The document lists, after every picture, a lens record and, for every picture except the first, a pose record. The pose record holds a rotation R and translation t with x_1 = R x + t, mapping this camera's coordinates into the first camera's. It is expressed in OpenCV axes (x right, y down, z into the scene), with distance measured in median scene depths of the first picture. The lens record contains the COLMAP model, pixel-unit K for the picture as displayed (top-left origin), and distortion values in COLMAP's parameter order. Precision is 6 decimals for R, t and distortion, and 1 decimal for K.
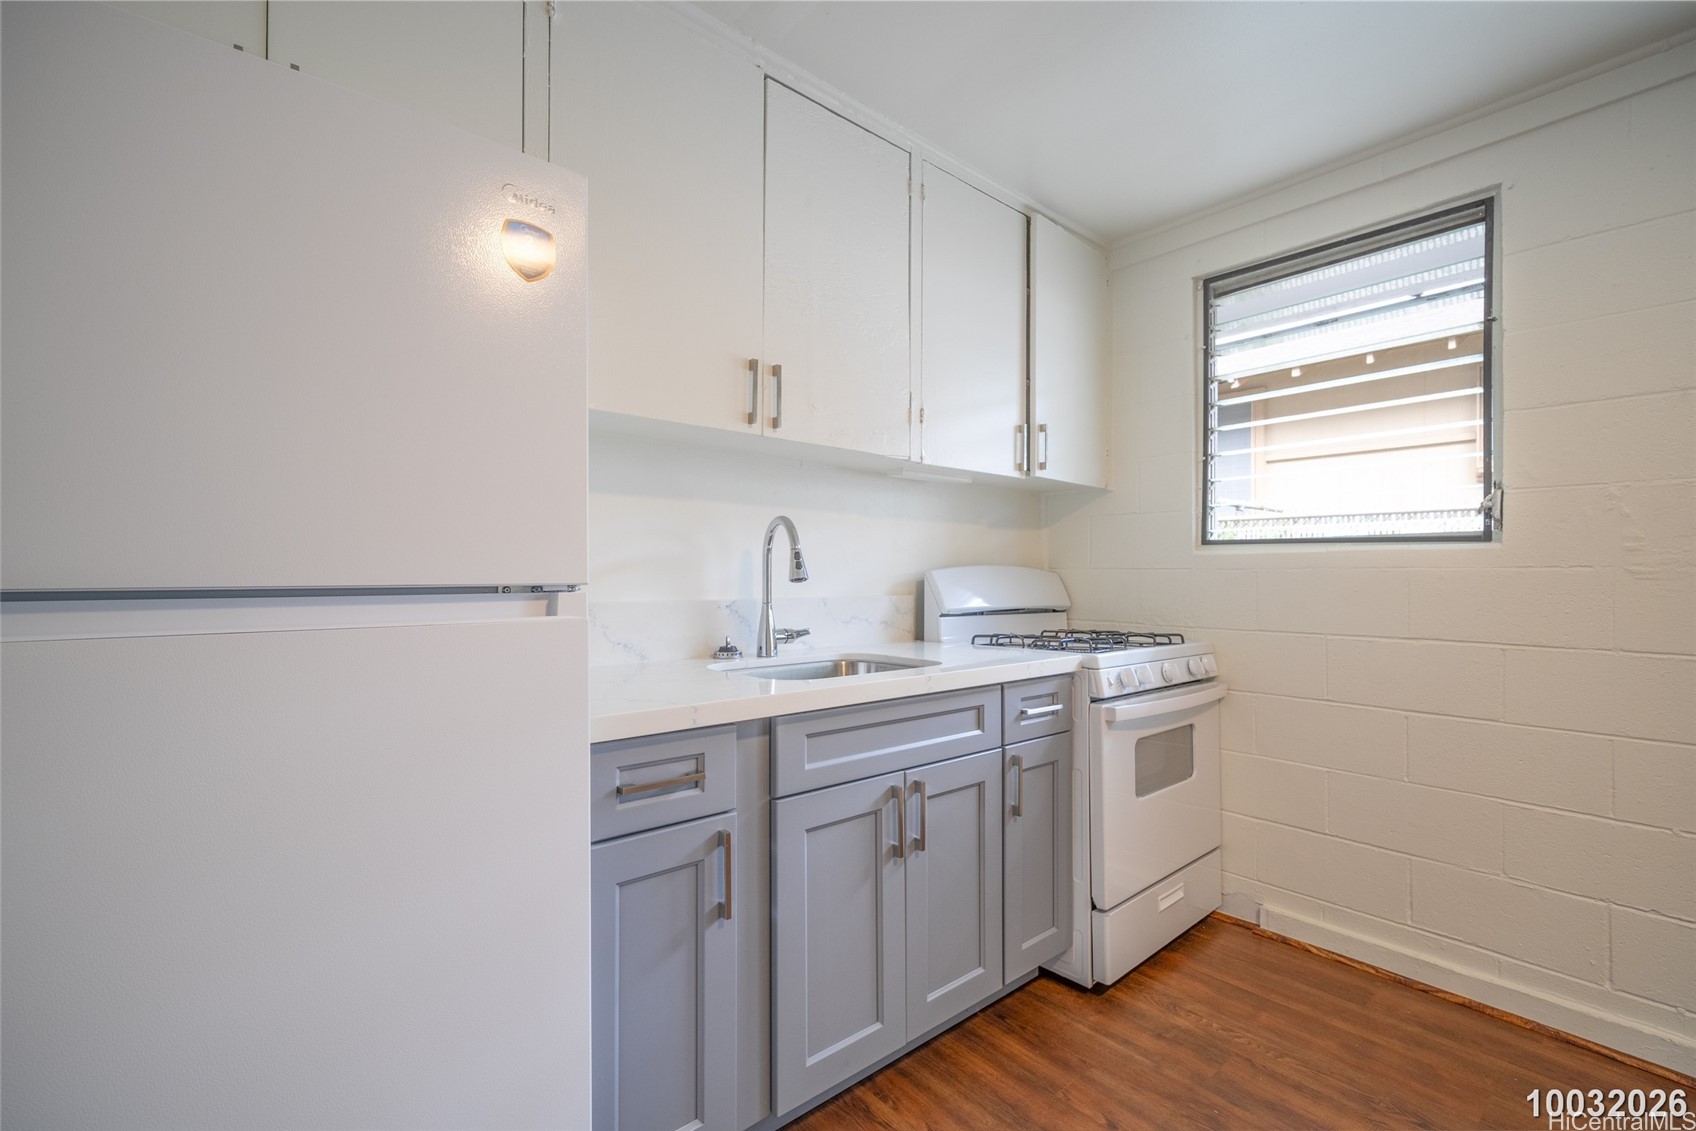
lens RADIAL K [[744.4, 0, 898.3], [0, 744.4, 569.0], [0, 0, 1]] dist [0.001847, -0.000027]
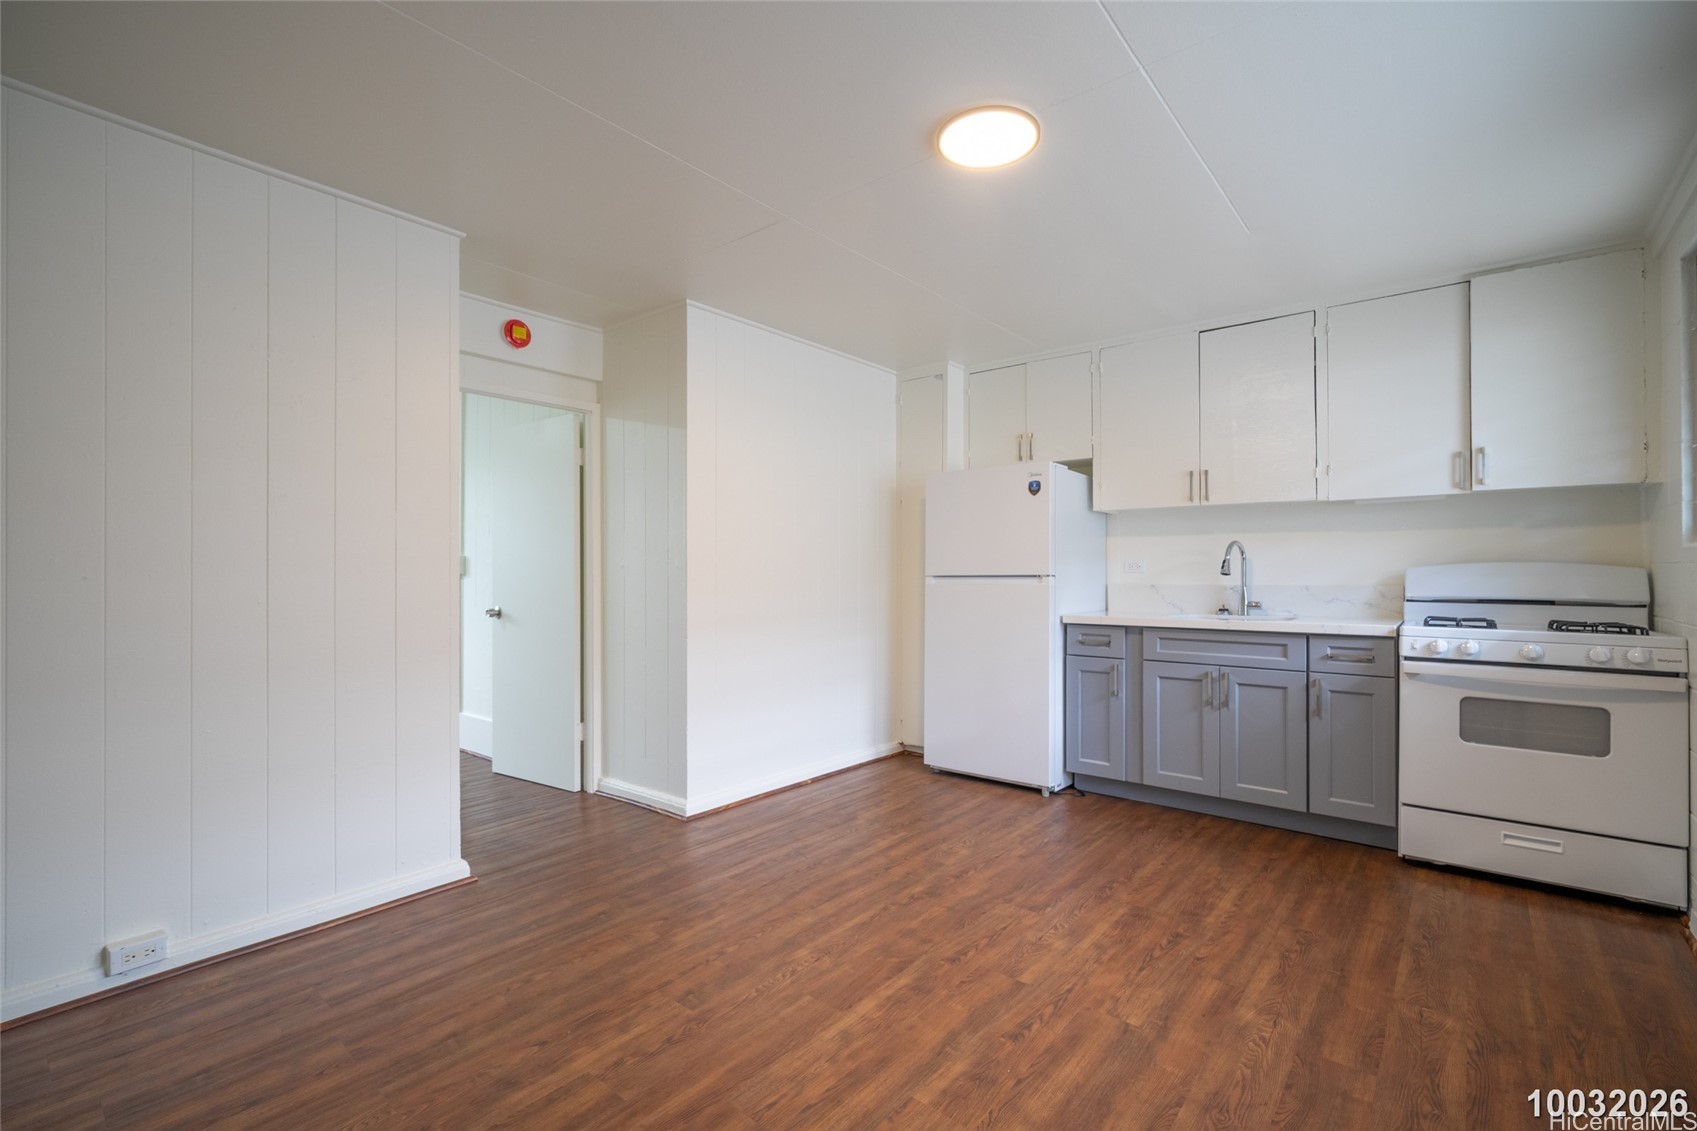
lens RADIAL K [[744.8, 0, 898.8], [0, 744.8, 569.0], [0, 0, 1]] dist [0.001847, -0.000027]
pose [[0.242467, -0.009306, -0.970115, 1.443327], [0.011031, 0.999916, -0.006835, 0.004648], [0.970097, -0.009044, 0.242549, -0.290019]]
